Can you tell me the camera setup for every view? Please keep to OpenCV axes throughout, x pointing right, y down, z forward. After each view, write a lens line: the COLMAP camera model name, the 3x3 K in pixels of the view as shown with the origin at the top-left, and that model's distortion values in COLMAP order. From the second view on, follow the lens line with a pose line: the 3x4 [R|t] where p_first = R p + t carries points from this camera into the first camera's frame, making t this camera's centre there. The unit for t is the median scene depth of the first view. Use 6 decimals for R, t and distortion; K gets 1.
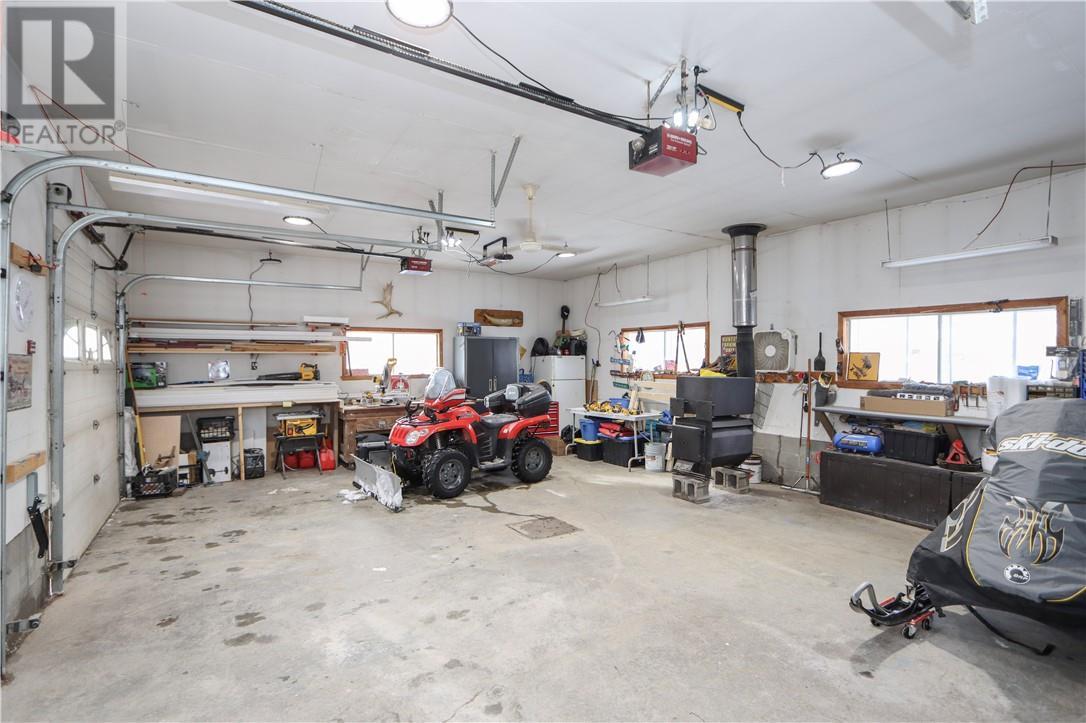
lens RADIAL K [[510.3, 0, 533.6], [0, 510.3, 361.9], [0, 0, 1]] dist [-0.013556, 0.000415]
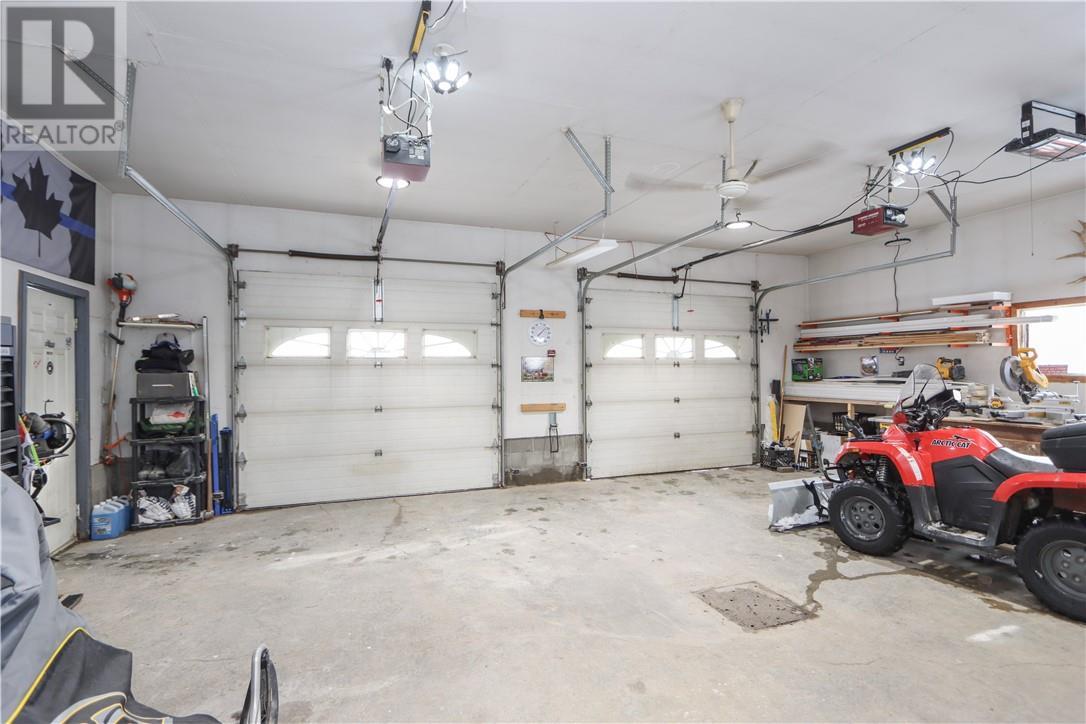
lens RADIAL K [[510.3, 0, 533.6], [0, 510.3, 362.4], [0, 0, 1]] dist [-0.013556, 0.000415]
pose [[-0.199633, -0.001946, -0.979869, 0.747820], [0.009953, 0.999942, -0.004014, 0.011674], [0.979820, -0.010554, -0.199603, 0.889061]]
